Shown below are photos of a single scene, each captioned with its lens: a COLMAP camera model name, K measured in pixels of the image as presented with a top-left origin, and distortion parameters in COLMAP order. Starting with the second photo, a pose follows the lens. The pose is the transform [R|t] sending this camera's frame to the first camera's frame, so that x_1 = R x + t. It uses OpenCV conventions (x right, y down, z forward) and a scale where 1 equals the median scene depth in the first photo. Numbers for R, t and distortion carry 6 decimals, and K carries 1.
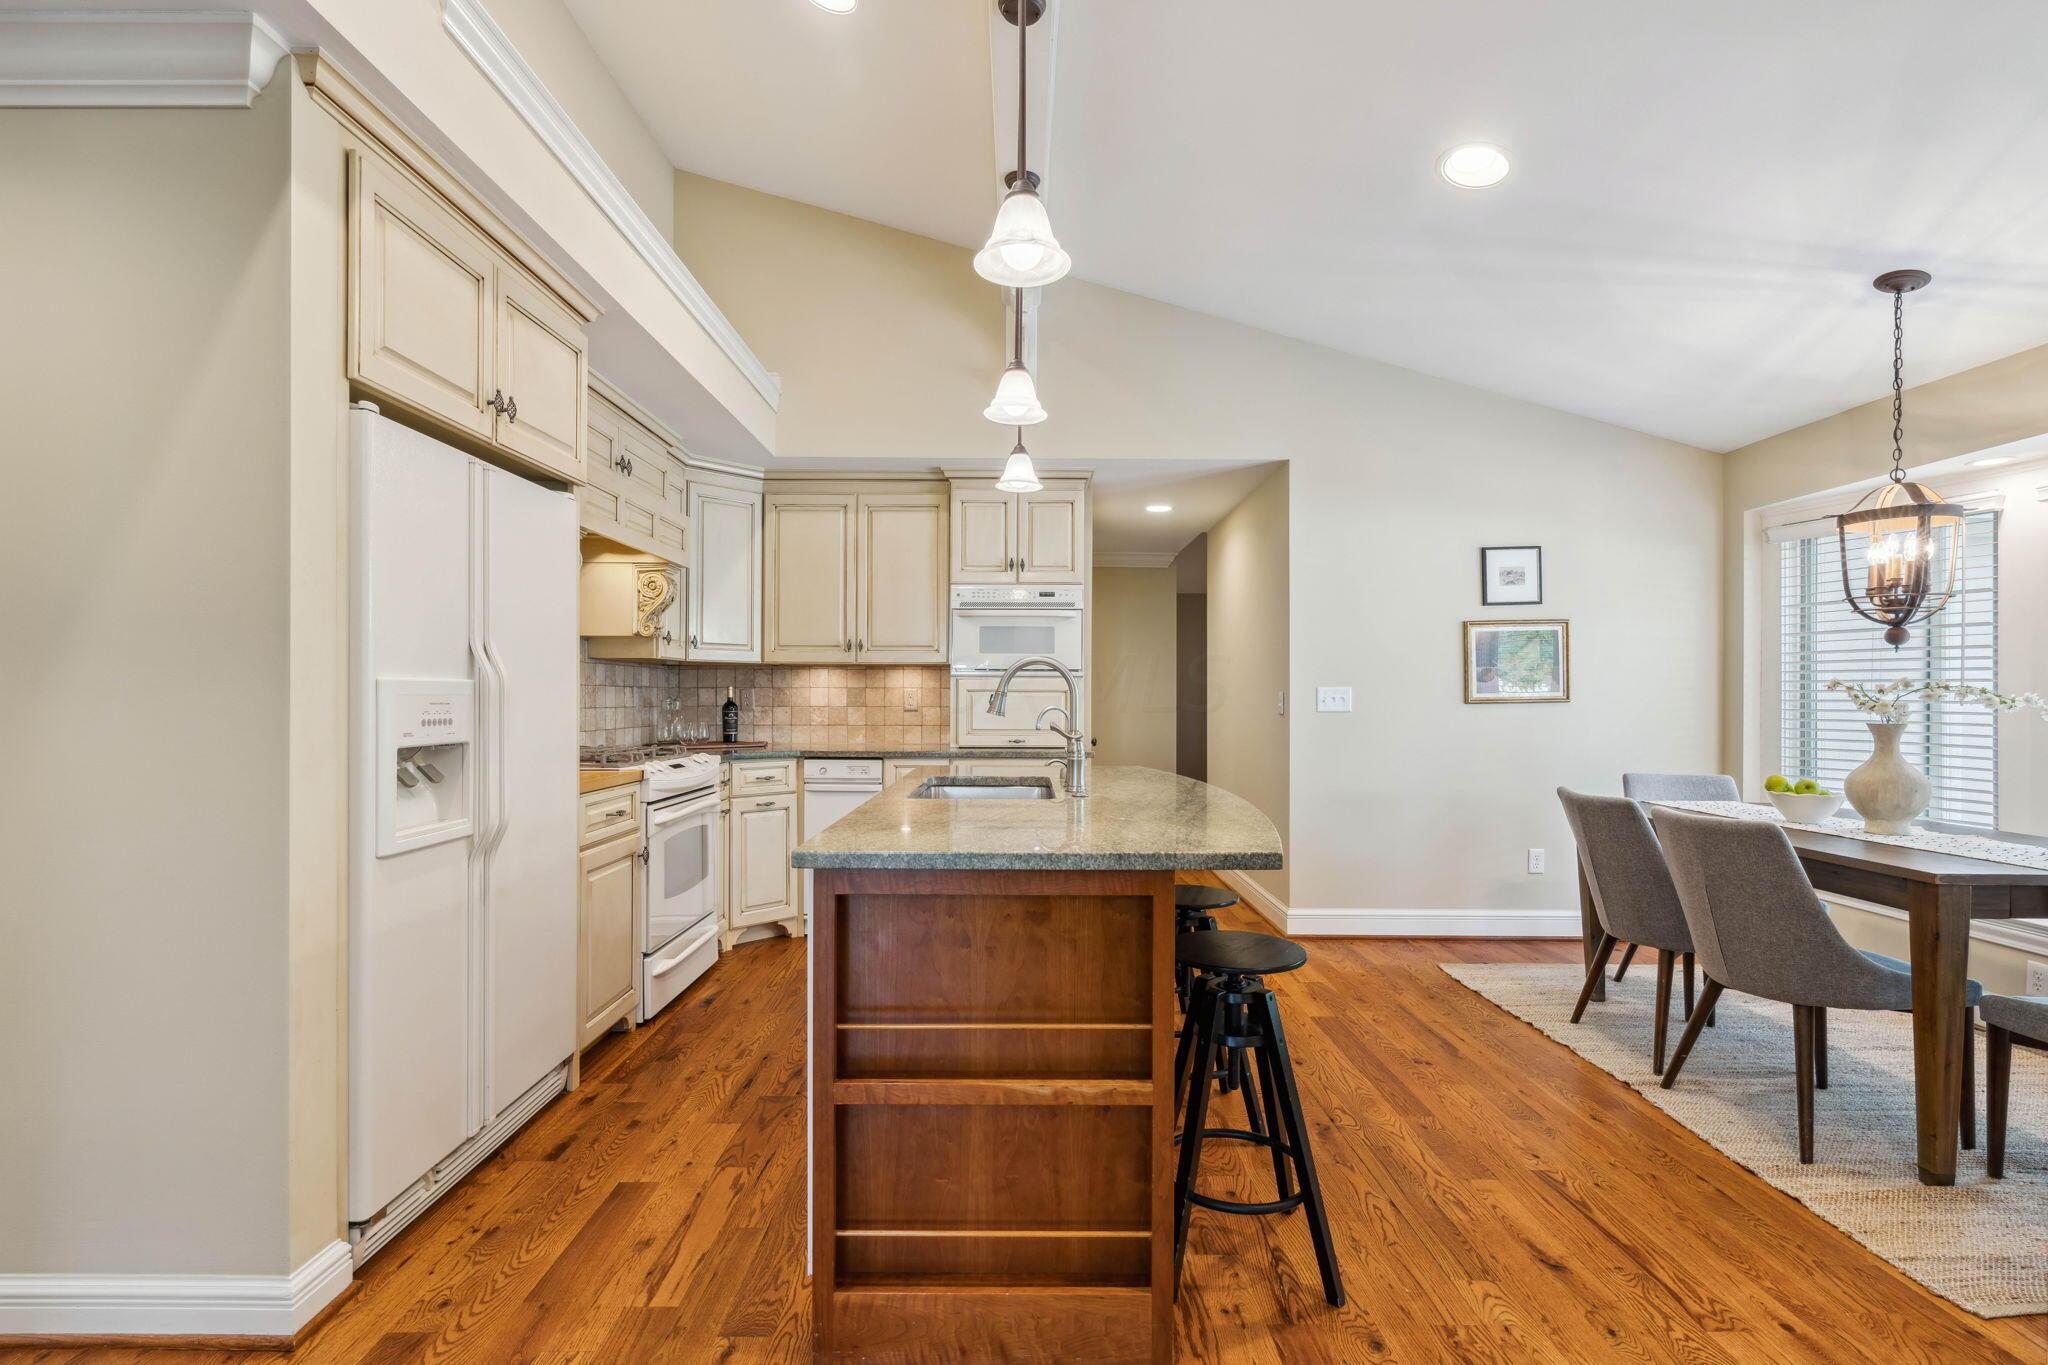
lens RADIAL K [[933.1, 0, 1017.8], [0, 933.1, 693.7], [0, 0, 1]] dist [0.001635, 0.000996]
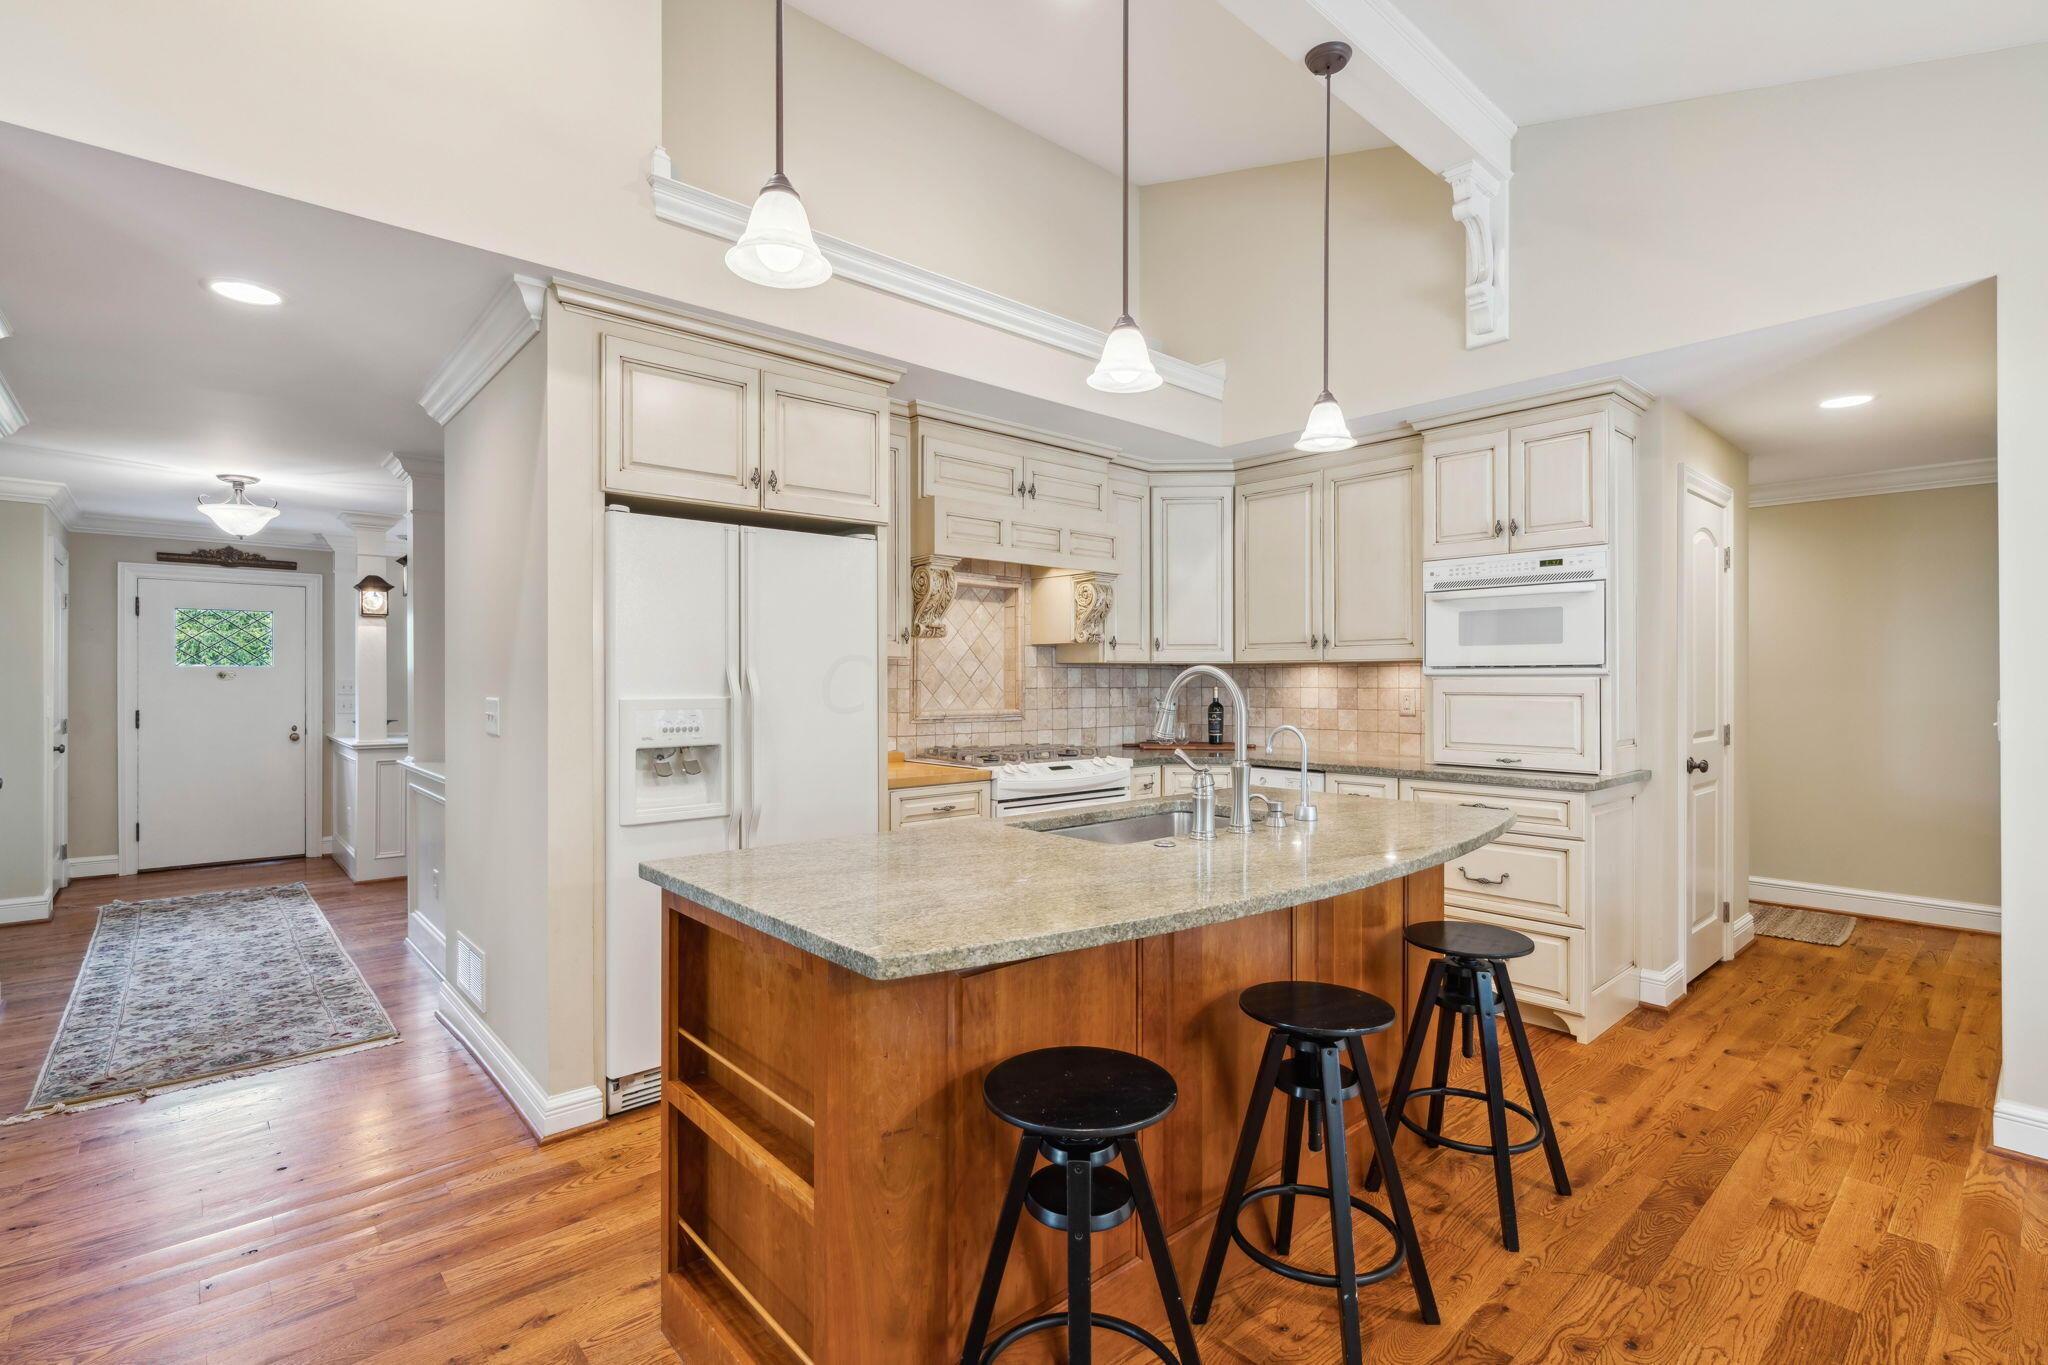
lens RADIAL K [[942.0, 0, 1021.3], [0, 942.0, 676.9], [0, 0, 1]] dist [0.005633, 0.000349]
pose [[0.666815, -0.005693, -0.745202, 0.324161], [0.004527, 0.999983, -0.003588, -0.017140], [0.745210, -0.000981, 0.666829, 0.206485]]
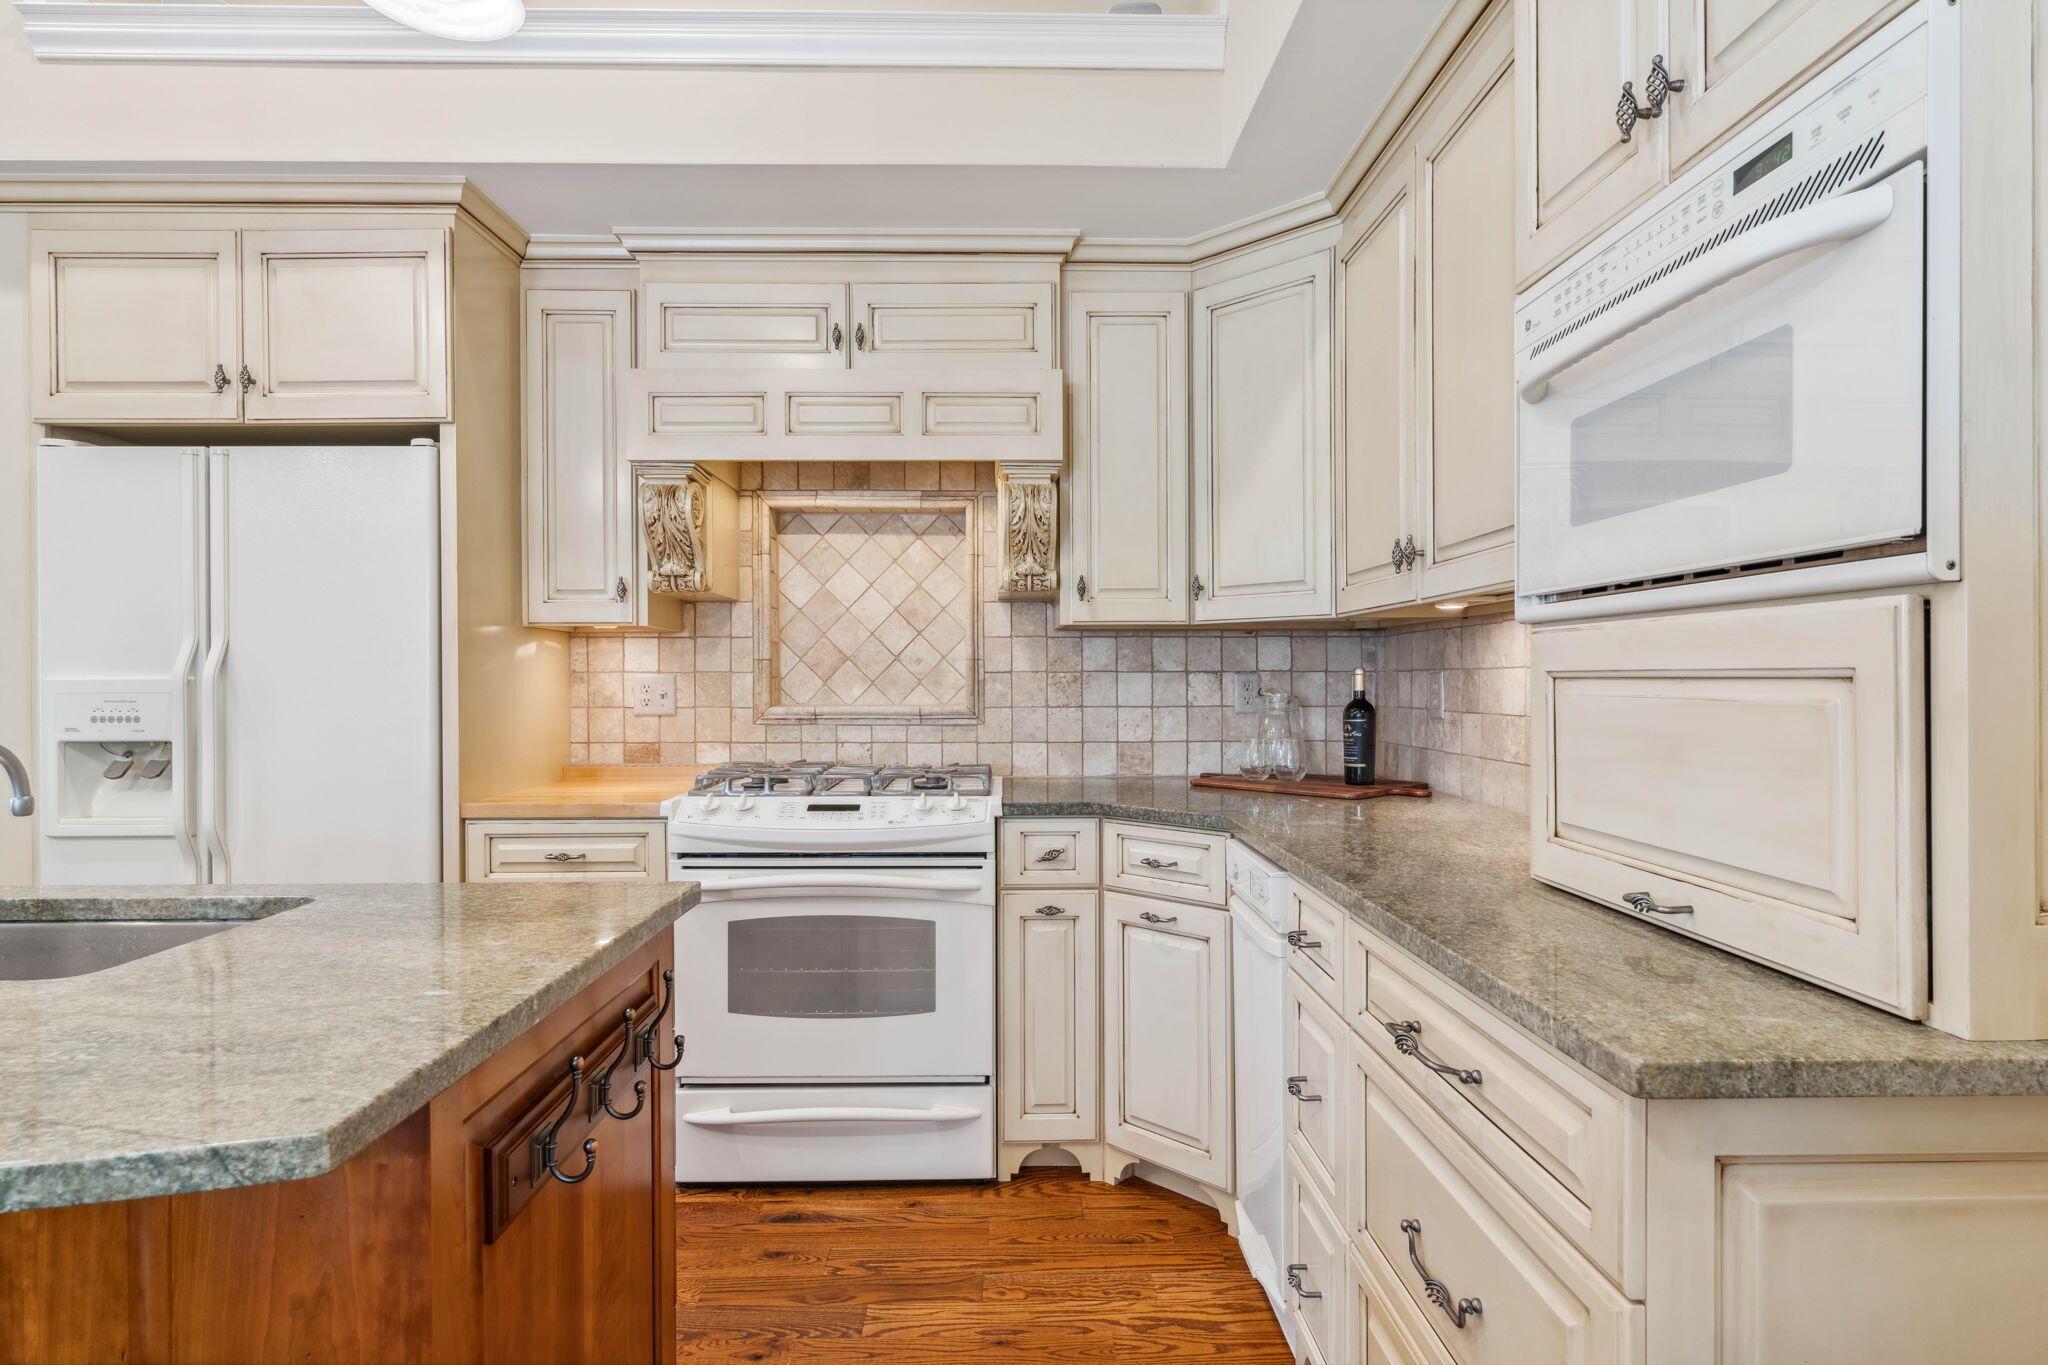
lens RADIAL K [[1045.1, 0, 1024.0], [0, 1045.1, 682.5], [0, 0, 1]] dist [-0.002009, -0.000099]
pose [[0.024832, 0.001504, -0.999691, 0.253885], [0.006394, 0.999978, 0.001664, -0.002616], [0.999671, -0.006433, 0.024822, 0.895263]]
